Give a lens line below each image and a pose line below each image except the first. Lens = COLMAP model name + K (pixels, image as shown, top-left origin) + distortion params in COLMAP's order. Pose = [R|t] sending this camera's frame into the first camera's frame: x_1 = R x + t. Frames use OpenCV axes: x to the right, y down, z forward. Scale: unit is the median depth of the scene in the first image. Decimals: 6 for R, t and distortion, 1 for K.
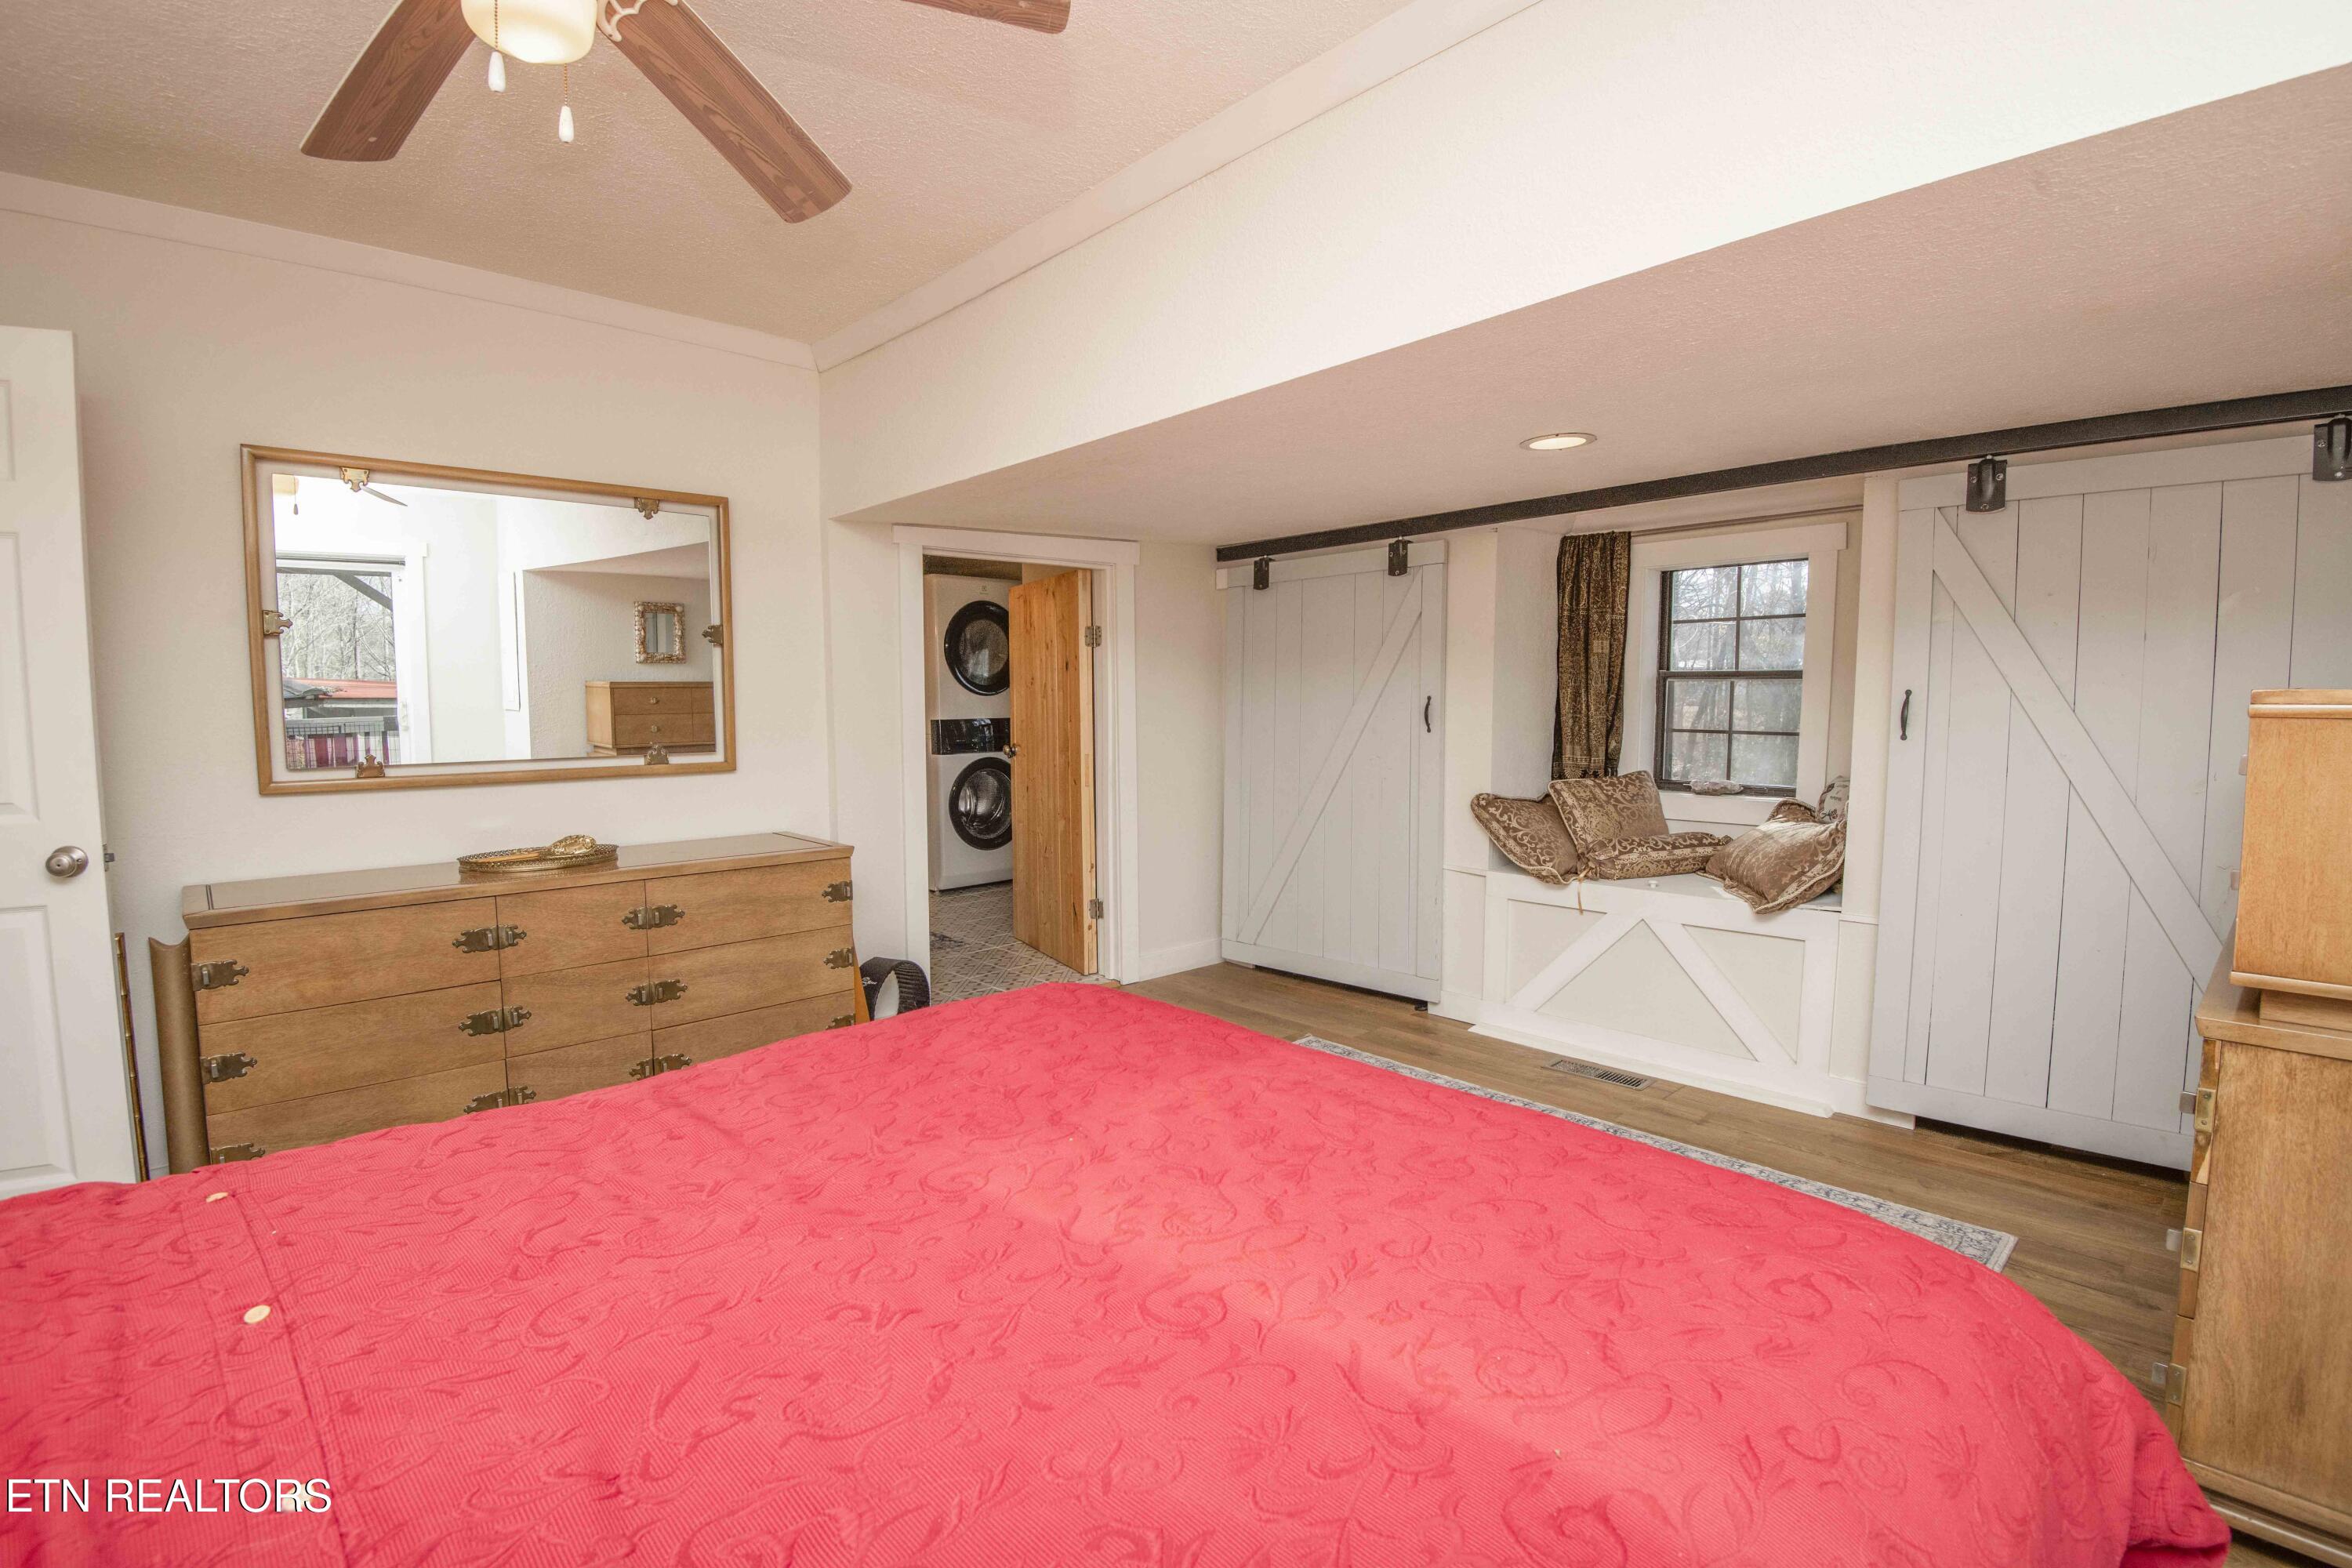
lens RADIAL K [[1084.0, 0, 1189.0], [0, 1084.0, 781.7], [0, 0, 1]] dist [-0.012784, -0.019153]
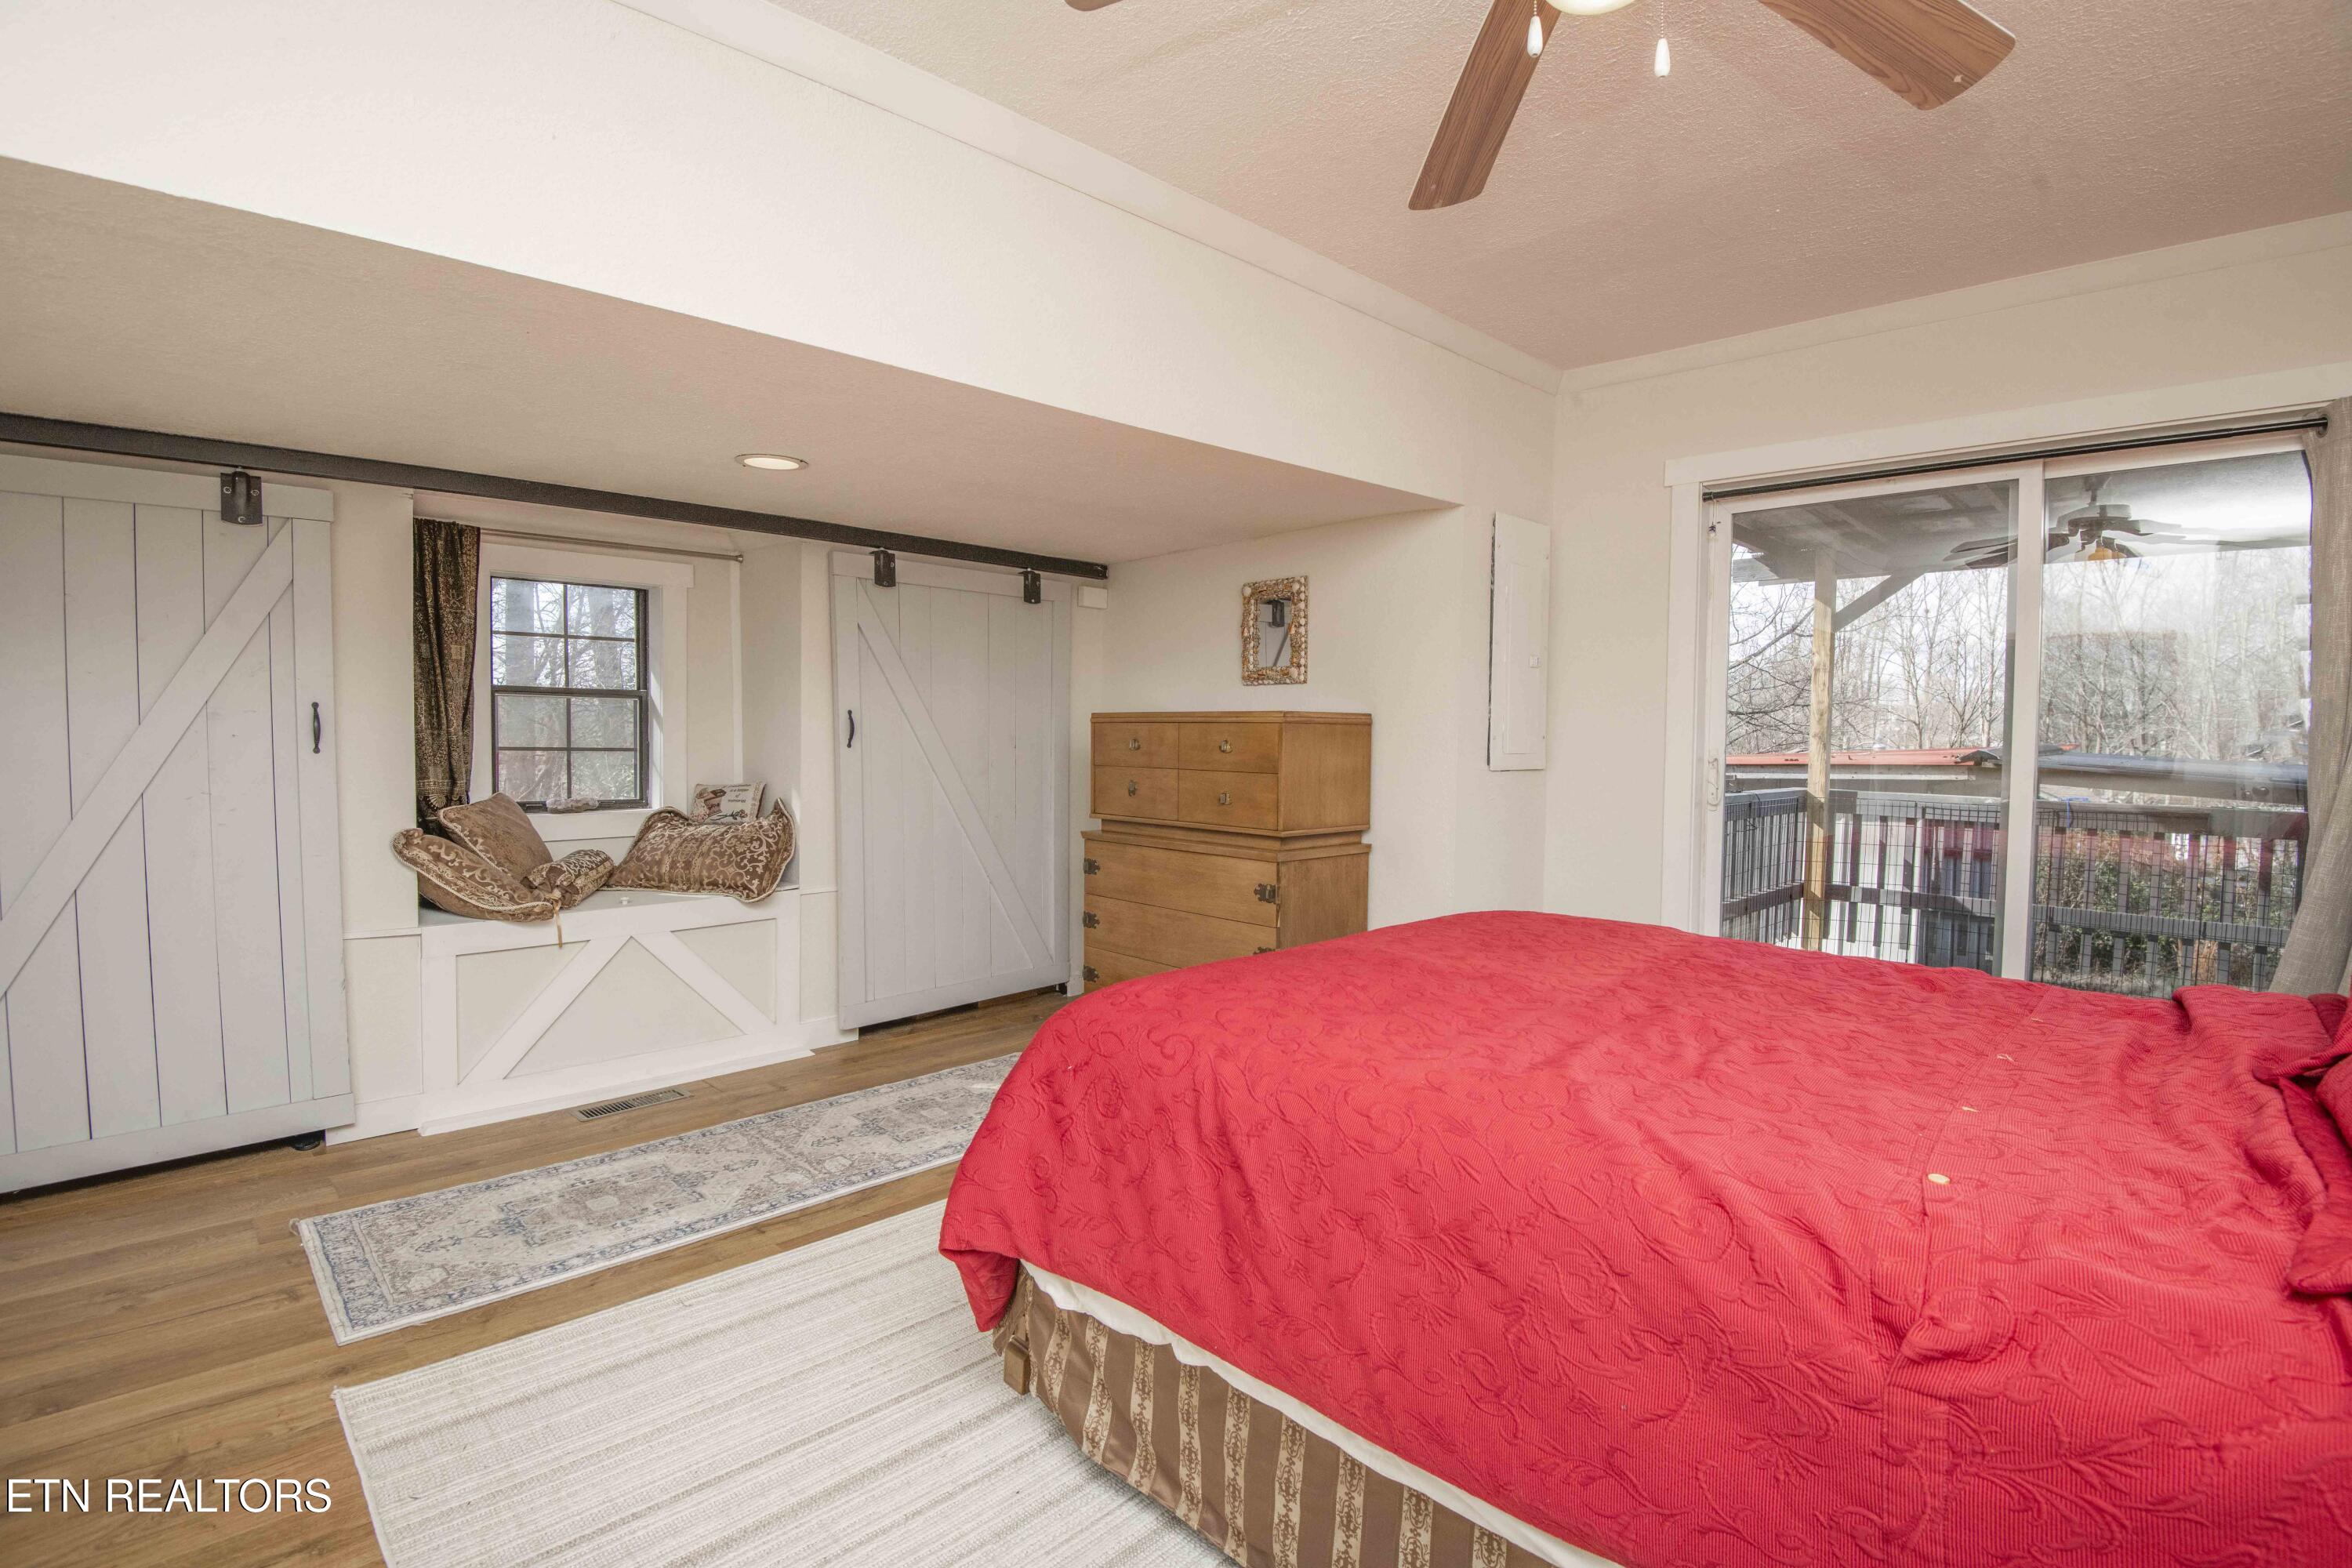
lens RADIAL K [[1094.0, 0, 1188.1], [0, 1094.0, 779.7], [0, 0, 1]] dist [-0.005545, -0.022000]
pose [[-0.020285, -0.036990, 0.999110, -0.636652], [0.070179, 0.996798, 0.038329, -0.019636], [-0.997328, 0.070894, -0.017624, 0.550986]]
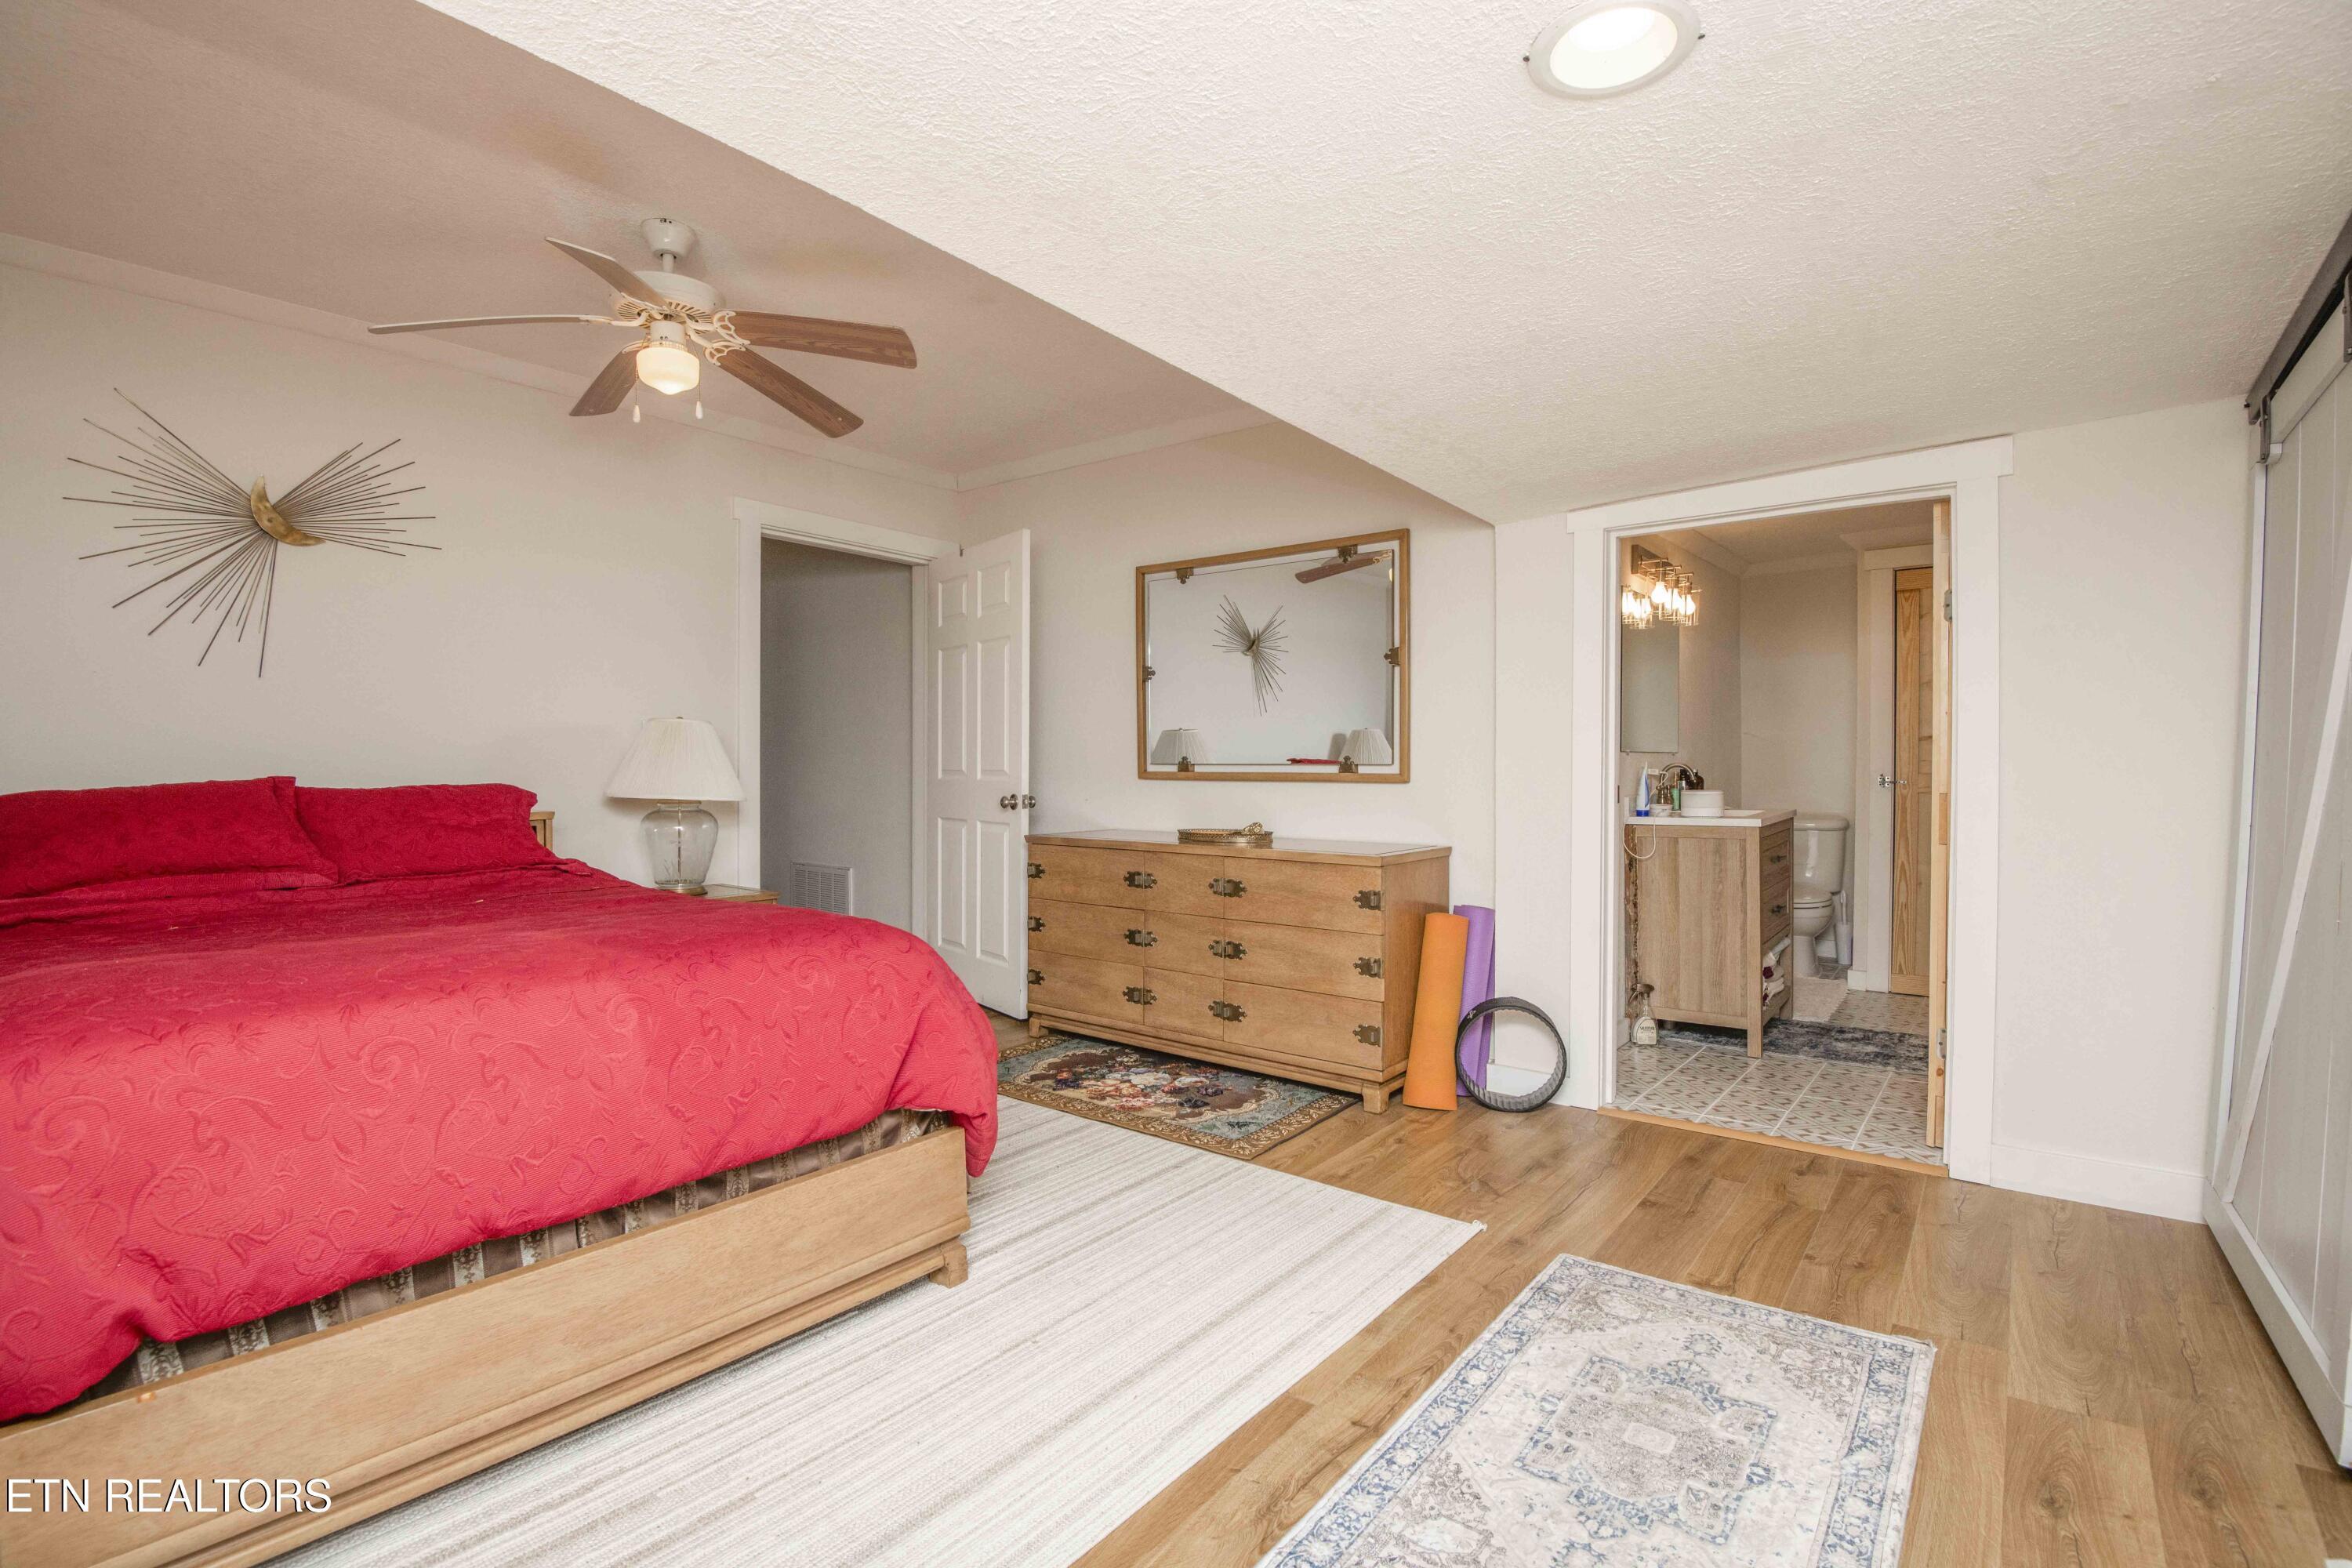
lens RADIAL K [[1085.9, 0, 1176.0], [0, 1085.9, 784.0], [0, 0, 1]] dist [-0.015270, -0.022336]
pose [[0.140277, 0.021312, -0.989883, 0.651965], [-0.082253, 0.996563, 0.009799, -0.000465], [0.986690, 0.080046, 0.141548, 0.677846]]
